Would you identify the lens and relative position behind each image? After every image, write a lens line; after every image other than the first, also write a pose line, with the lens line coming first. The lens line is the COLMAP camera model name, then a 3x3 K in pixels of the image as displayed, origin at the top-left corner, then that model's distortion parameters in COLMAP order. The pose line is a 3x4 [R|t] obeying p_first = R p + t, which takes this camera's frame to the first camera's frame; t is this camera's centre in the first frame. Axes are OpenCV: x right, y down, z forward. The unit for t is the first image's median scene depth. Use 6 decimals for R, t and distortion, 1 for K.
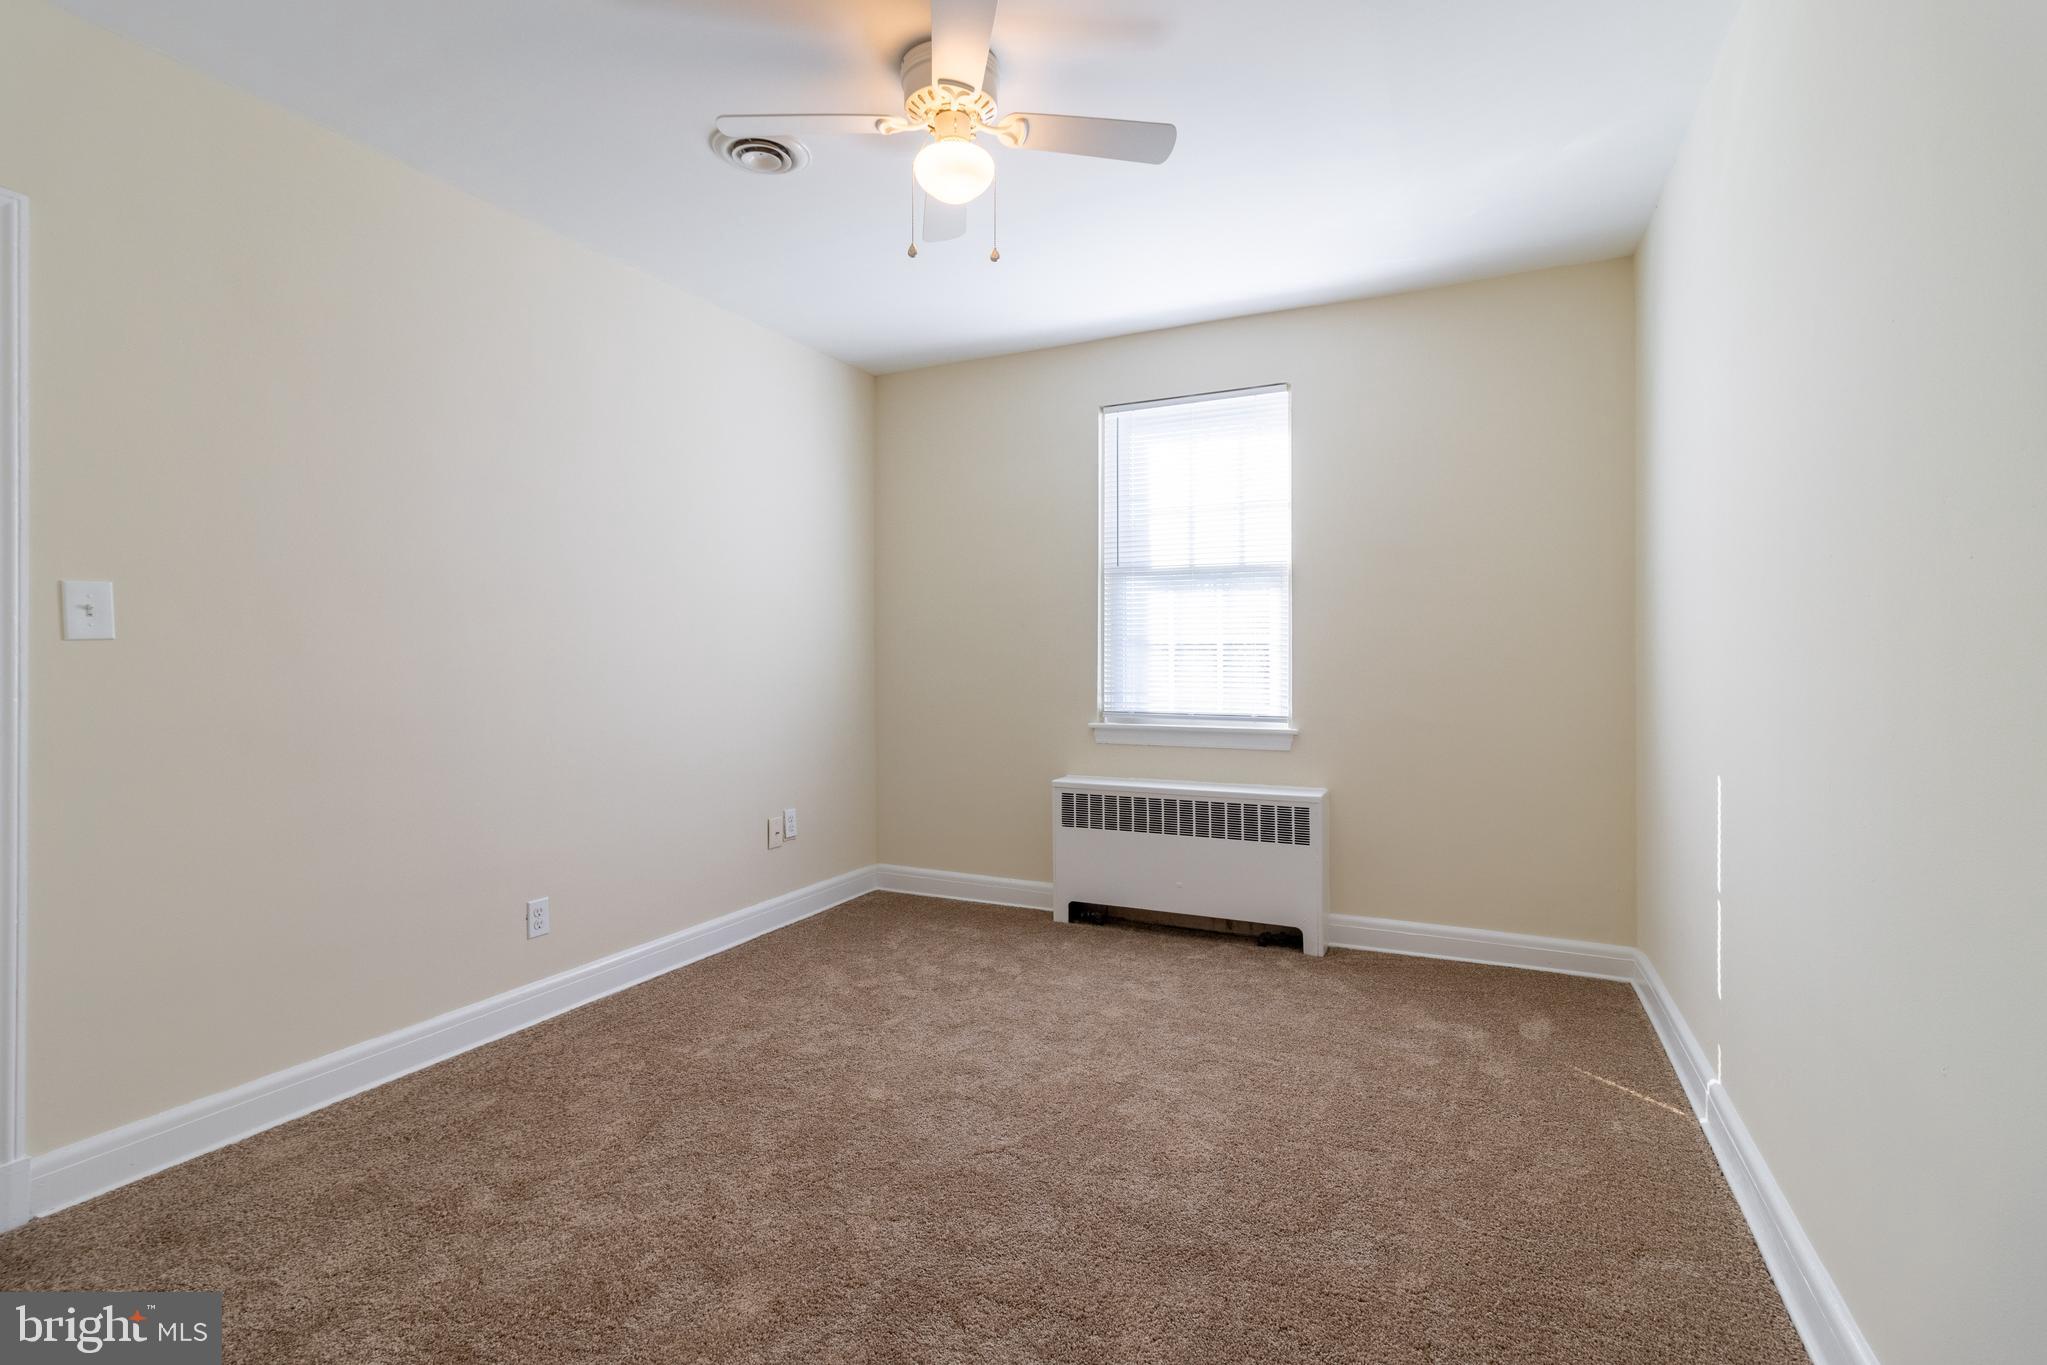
lens RADIAL K [[900.0, 0, 1025.1], [0, 900.0, 661.3], [0, 0, 1]] dist [0.001154, 0.000114]
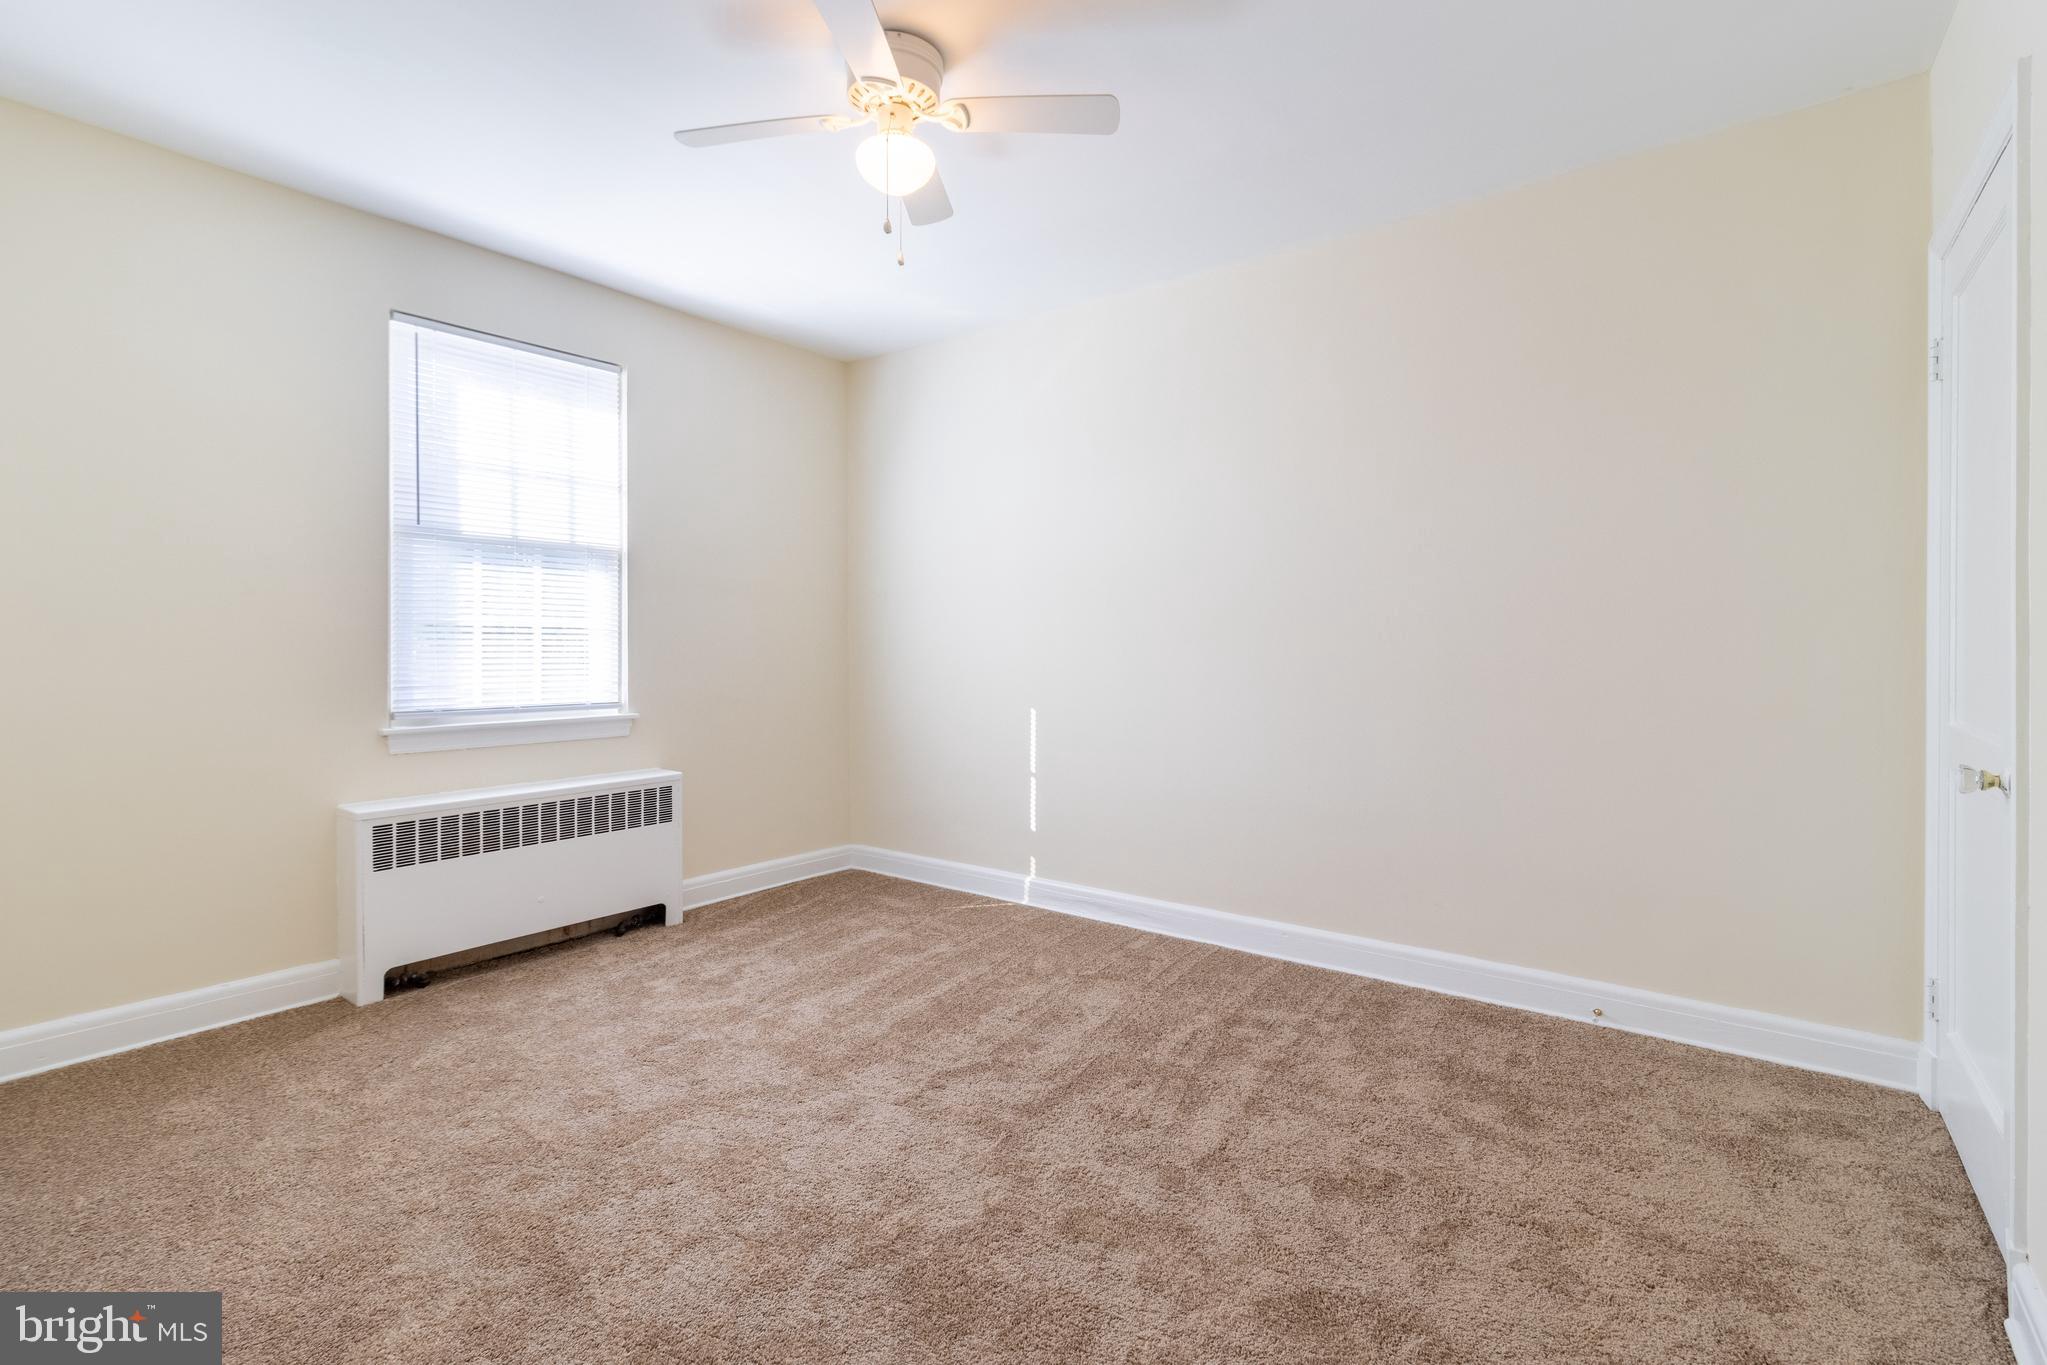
lens RADIAL K [[940.9, 0, 1021.0], [0, 940.9, 649.9], [0, 0, 1]] dist [0.002560, 0.000490]
pose [[0.211775, -0.006025, 0.977300, -0.625025], [-0.002416, 0.999975, 0.006688, -0.004376], [-0.977315, -0.003778, 0.211755, 0.340554]]
